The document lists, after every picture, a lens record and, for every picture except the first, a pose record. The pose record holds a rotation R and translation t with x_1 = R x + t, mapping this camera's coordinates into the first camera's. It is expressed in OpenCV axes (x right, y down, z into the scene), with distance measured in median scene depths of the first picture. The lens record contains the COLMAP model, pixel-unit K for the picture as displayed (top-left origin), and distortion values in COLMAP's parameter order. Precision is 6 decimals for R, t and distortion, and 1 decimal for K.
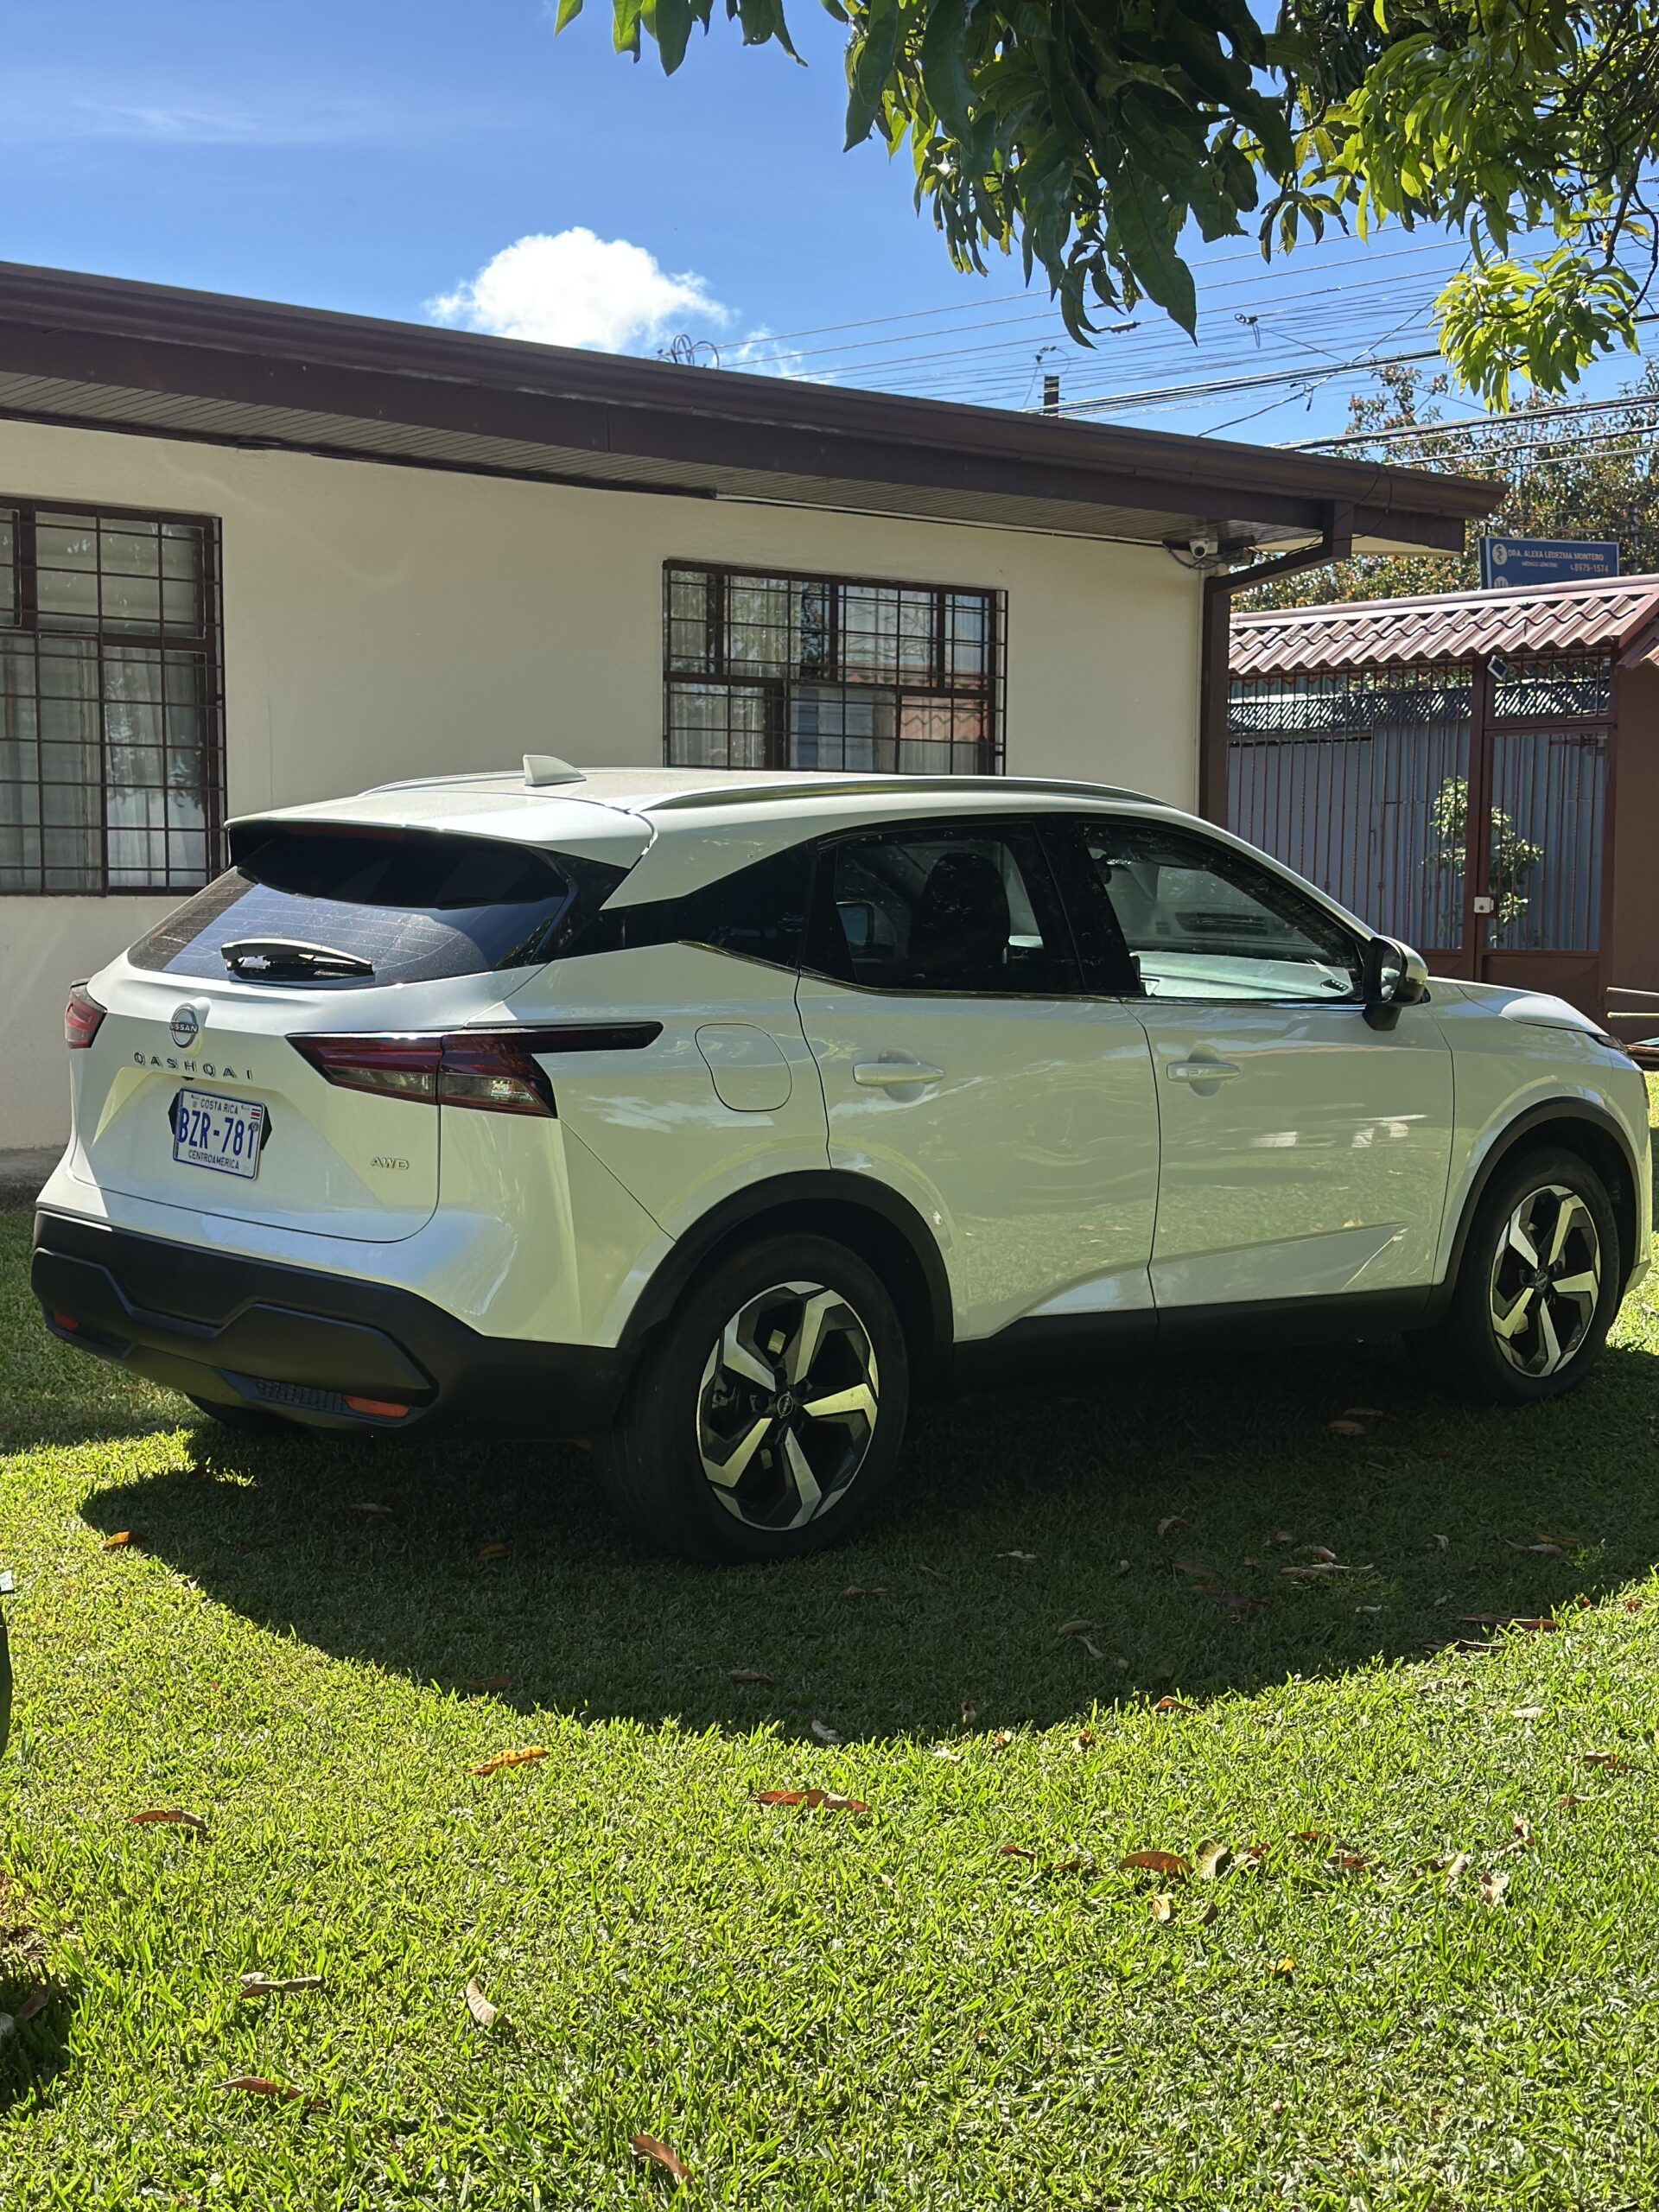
lens RADIAL K [[3063.8, 0, 829.5], [0, 3063.8, 1106.0], [0, 0, 1]] dist [-0.131073, 0.107428]
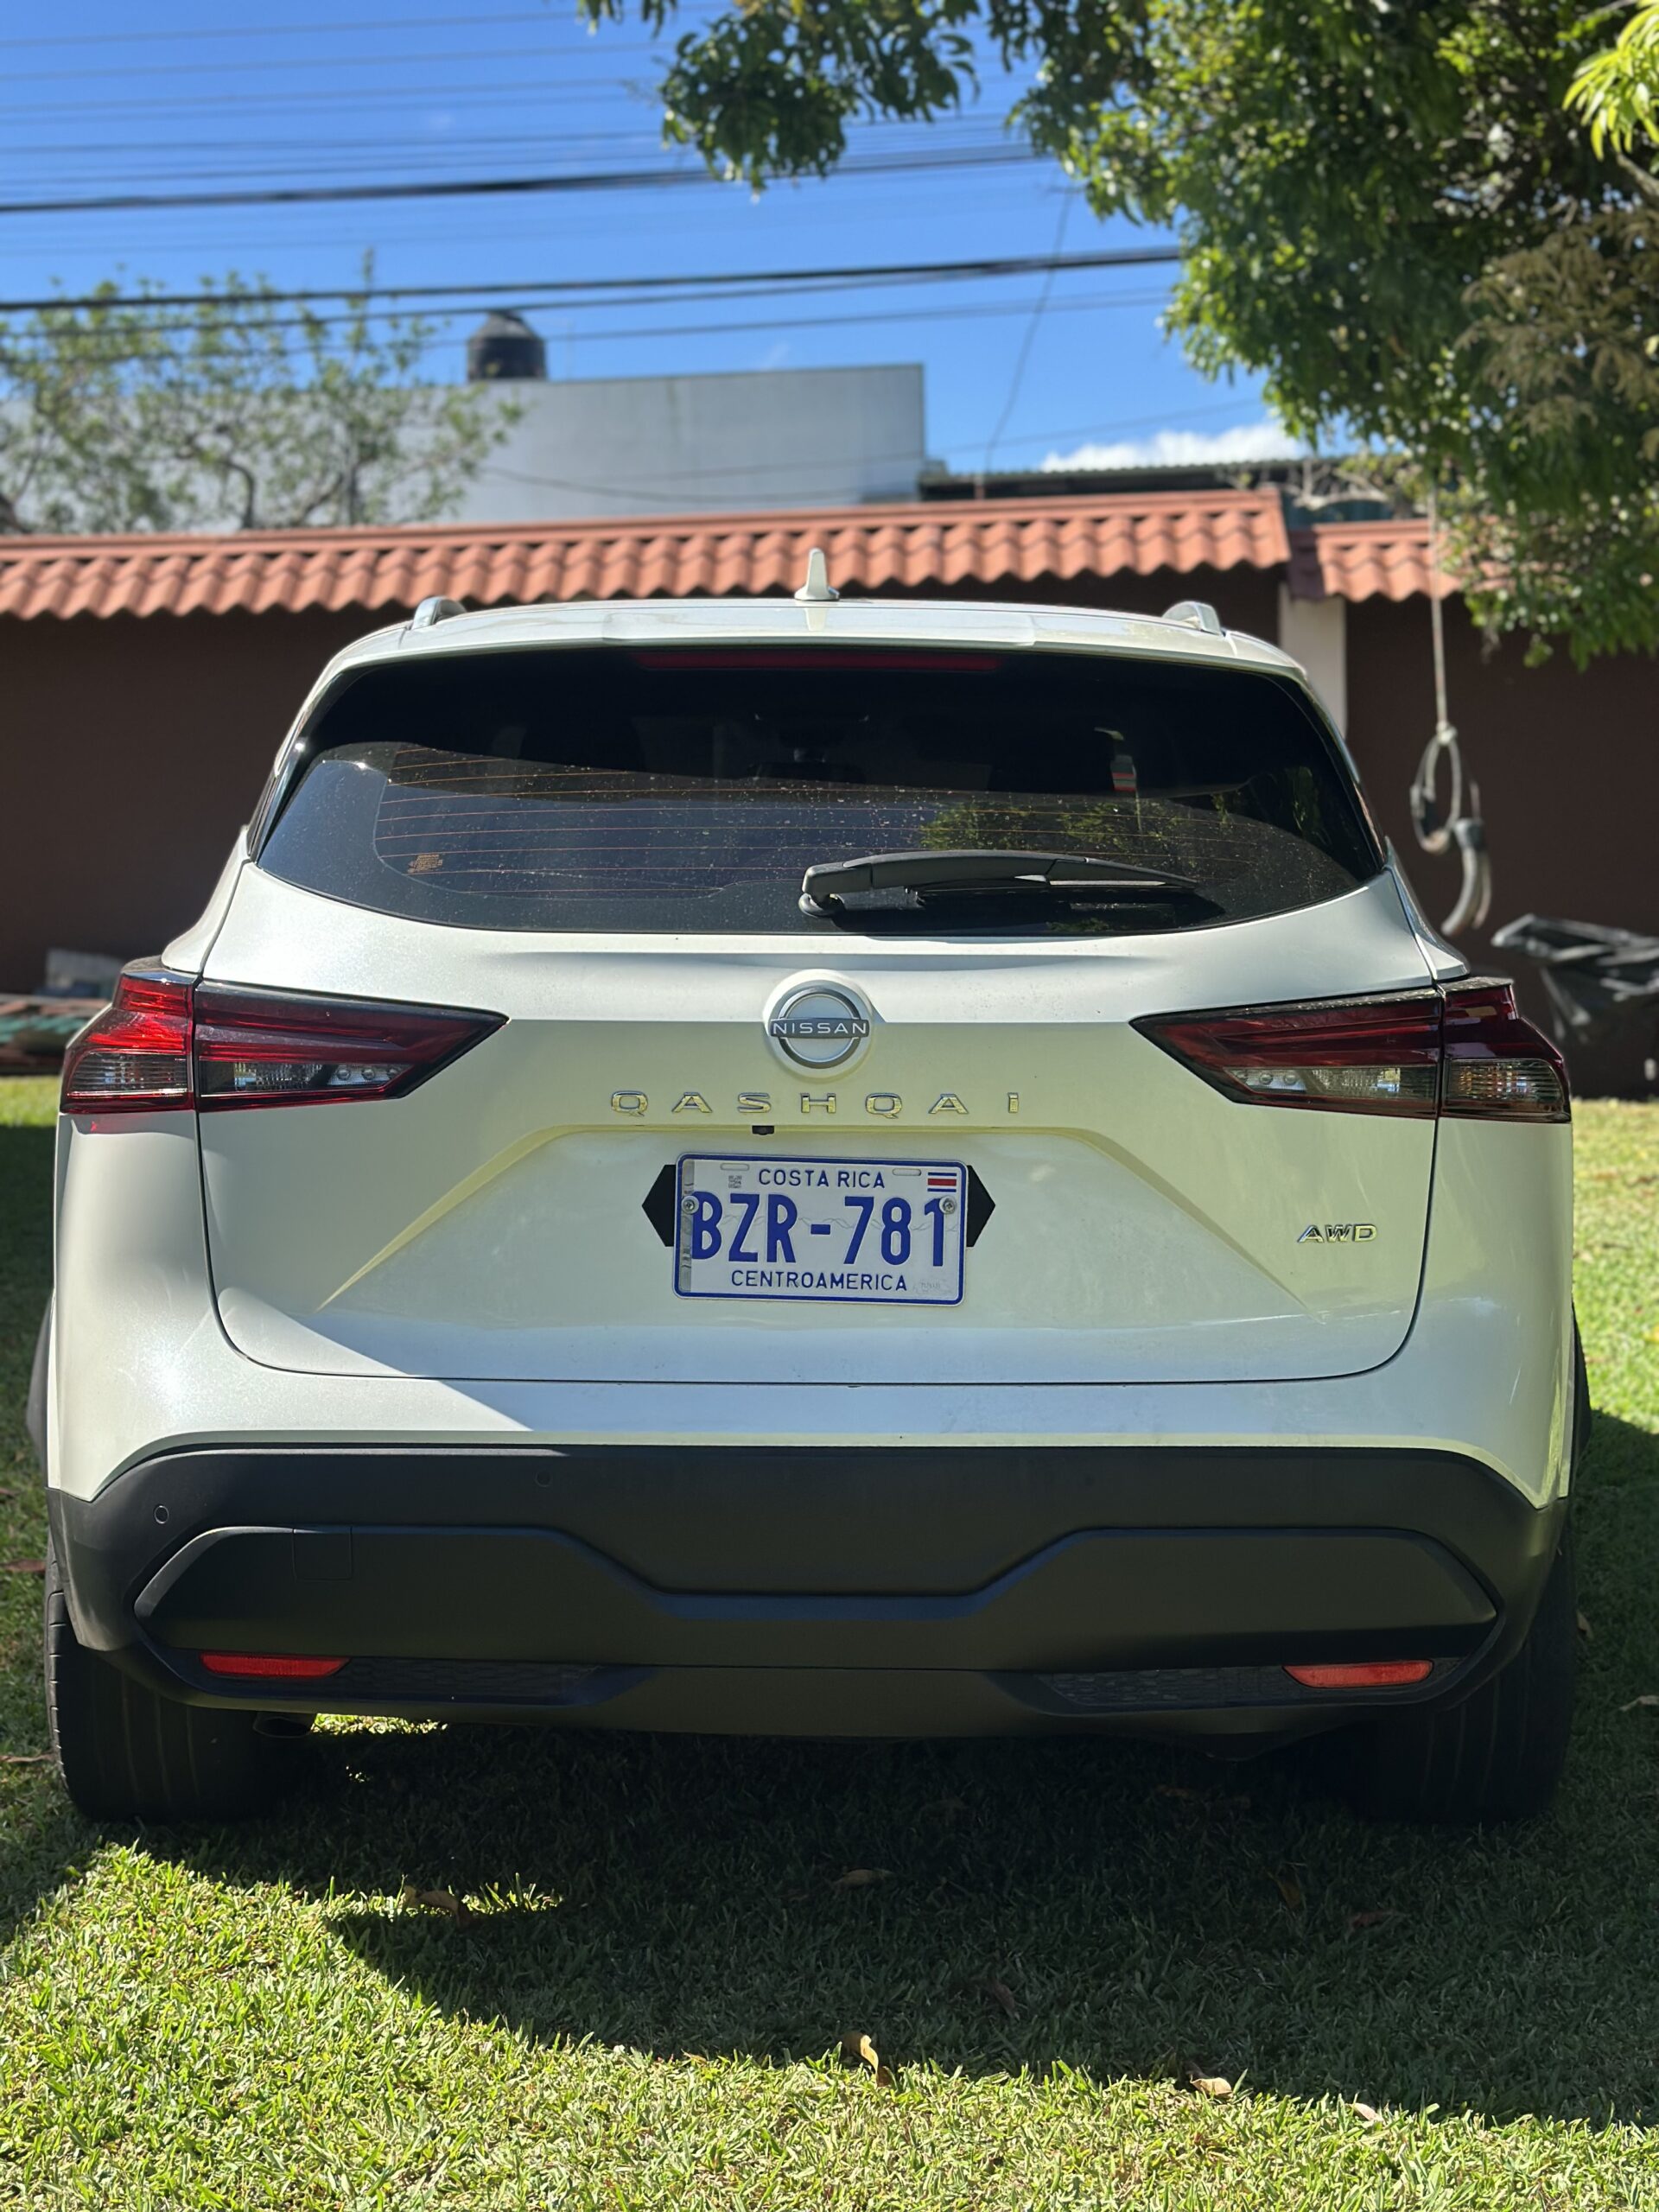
lens RADIAL K [[3092.3, 0, 829.5], [0, 3092.3, 1106.0], [0, 0, 1]] dist [0.102932, 0.026759]
pose [[0.700254, -0.090368, 0.708151, -0.572709], [0.088966, 0.995269, 0.039034, -0.032563], [-0.708328, 0.035668, 0.704982, 0.628972]]
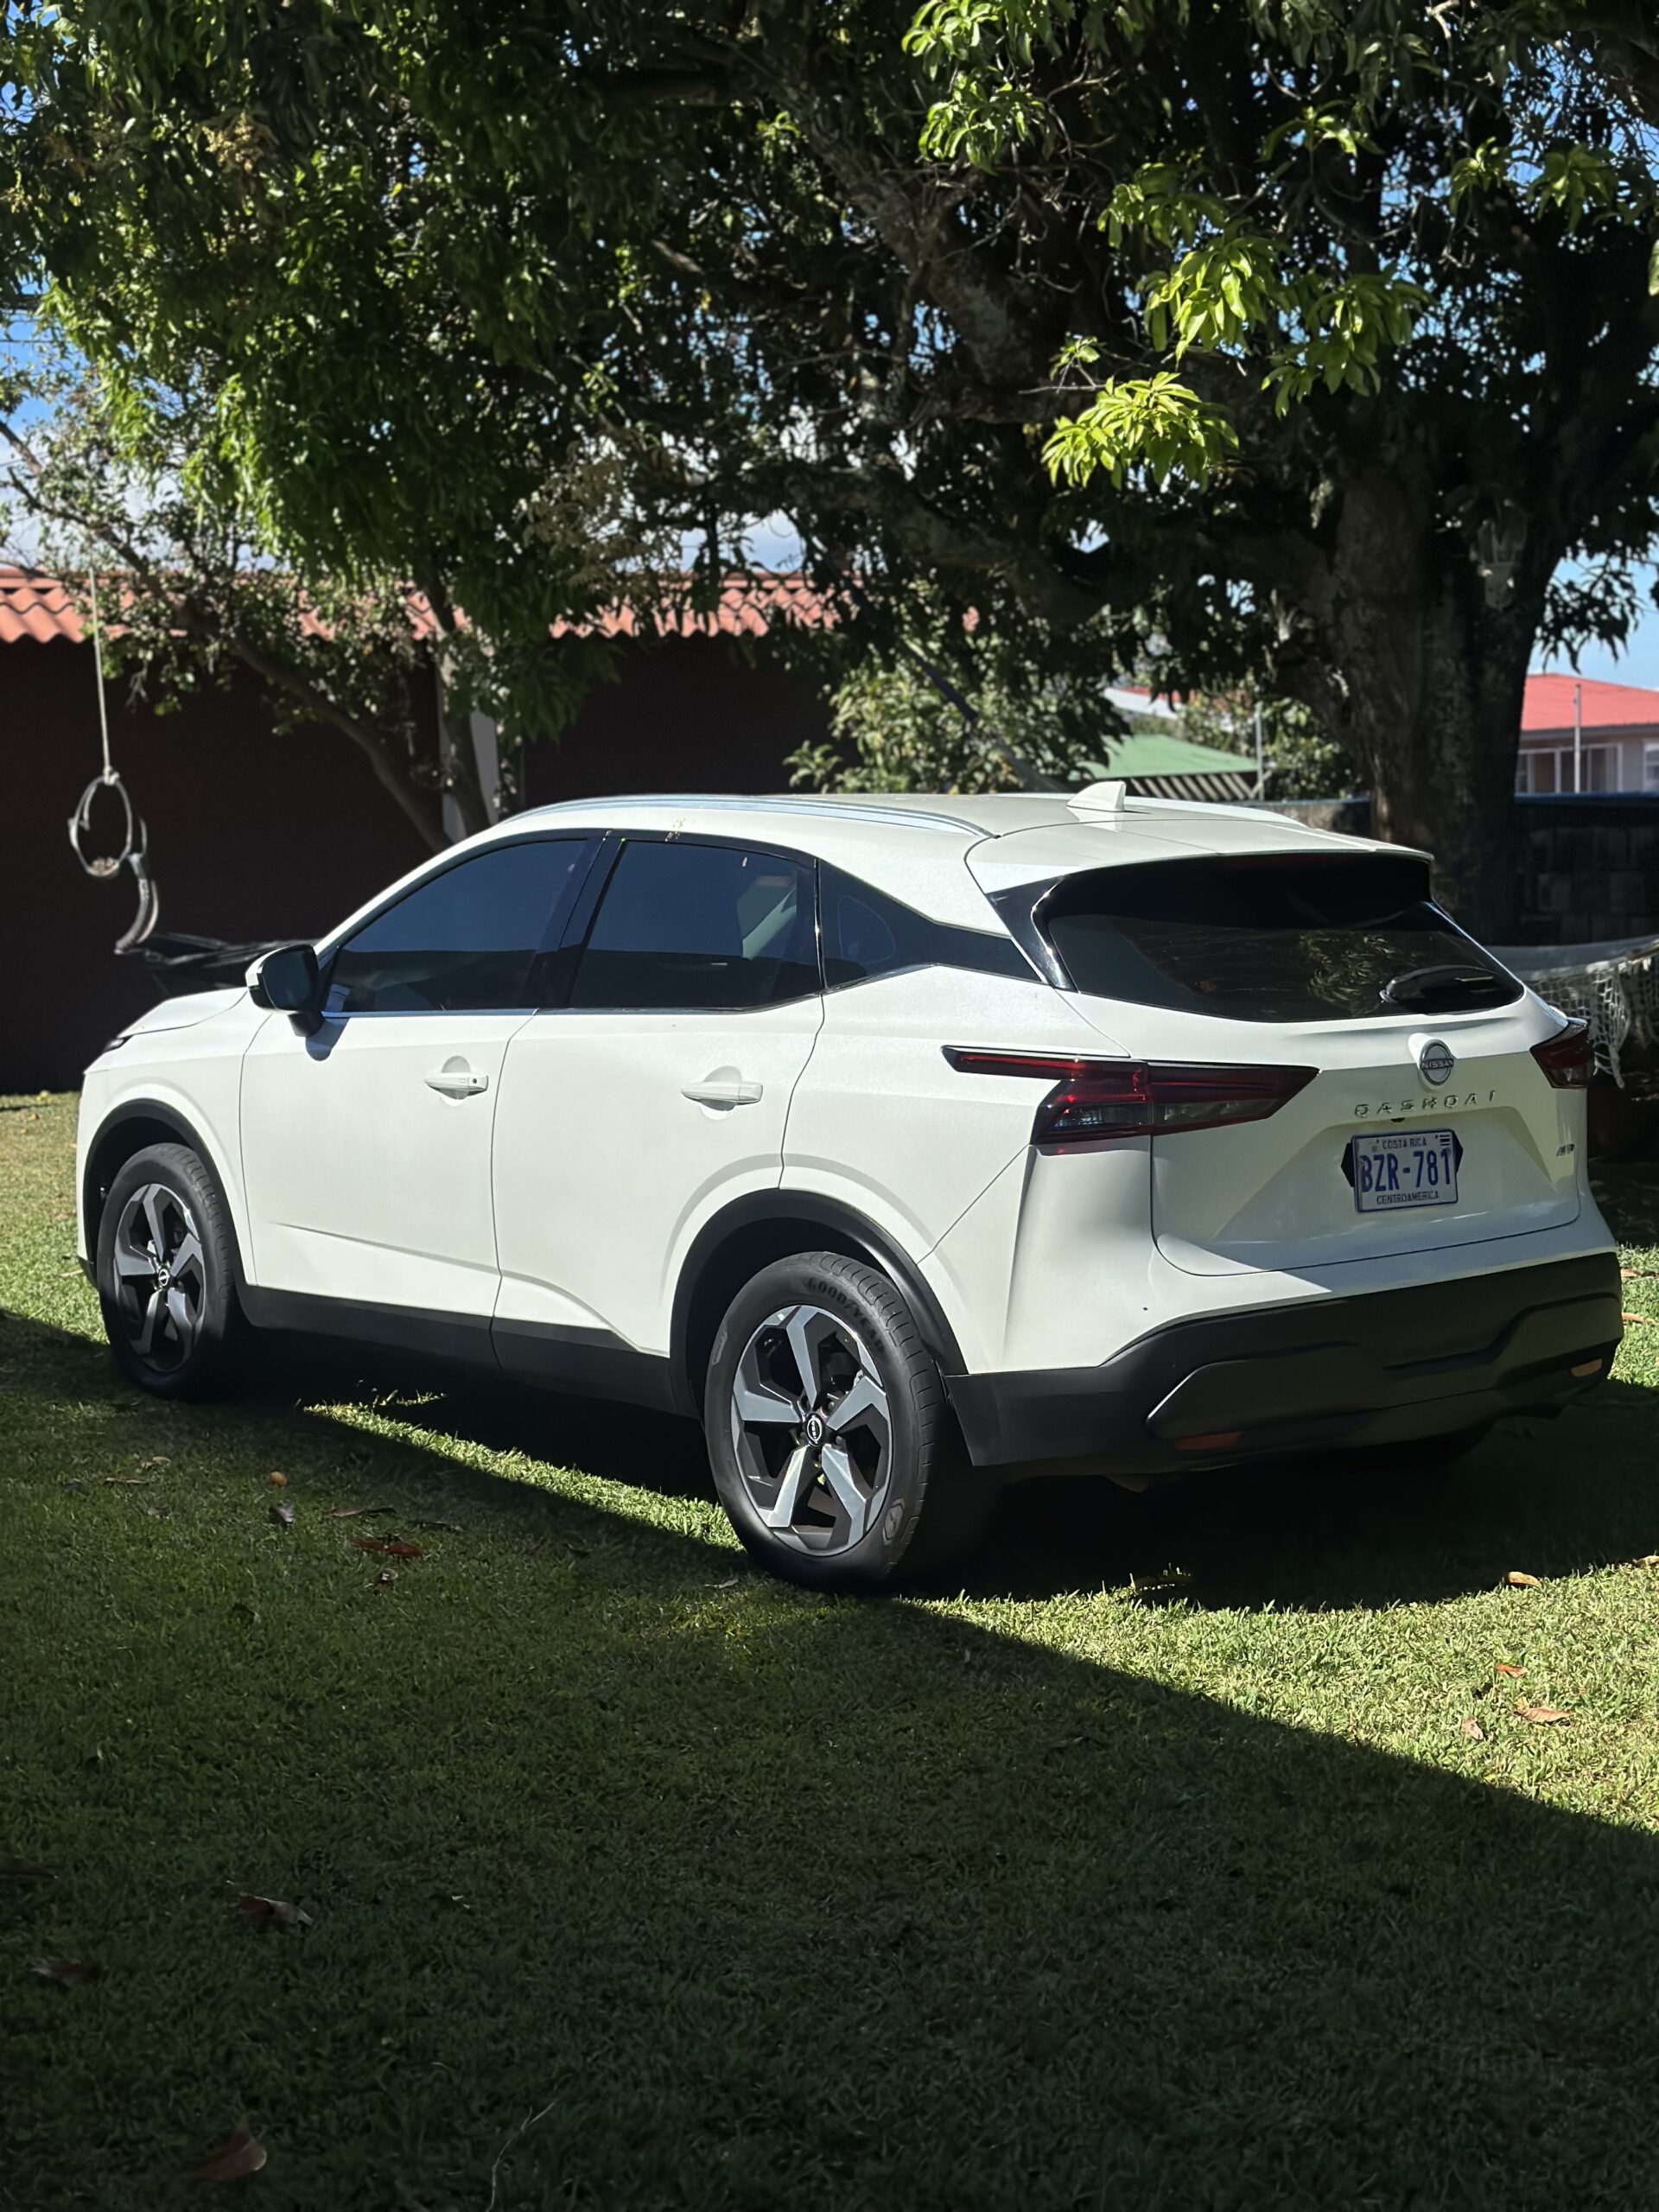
lens RADIAL K [[3092.3, 0, 829.5], [0, 3092.3, 1106.0], [0, 0, 1]] dist [0.102932, 0.026759]
pose [[0.084677, -0.131363, 0.987711, -1.202574], [0.112823, 0.986161, 0.121484, -0.154016], [-0.990000, 0.101150, 0.098326, 1.086741]]
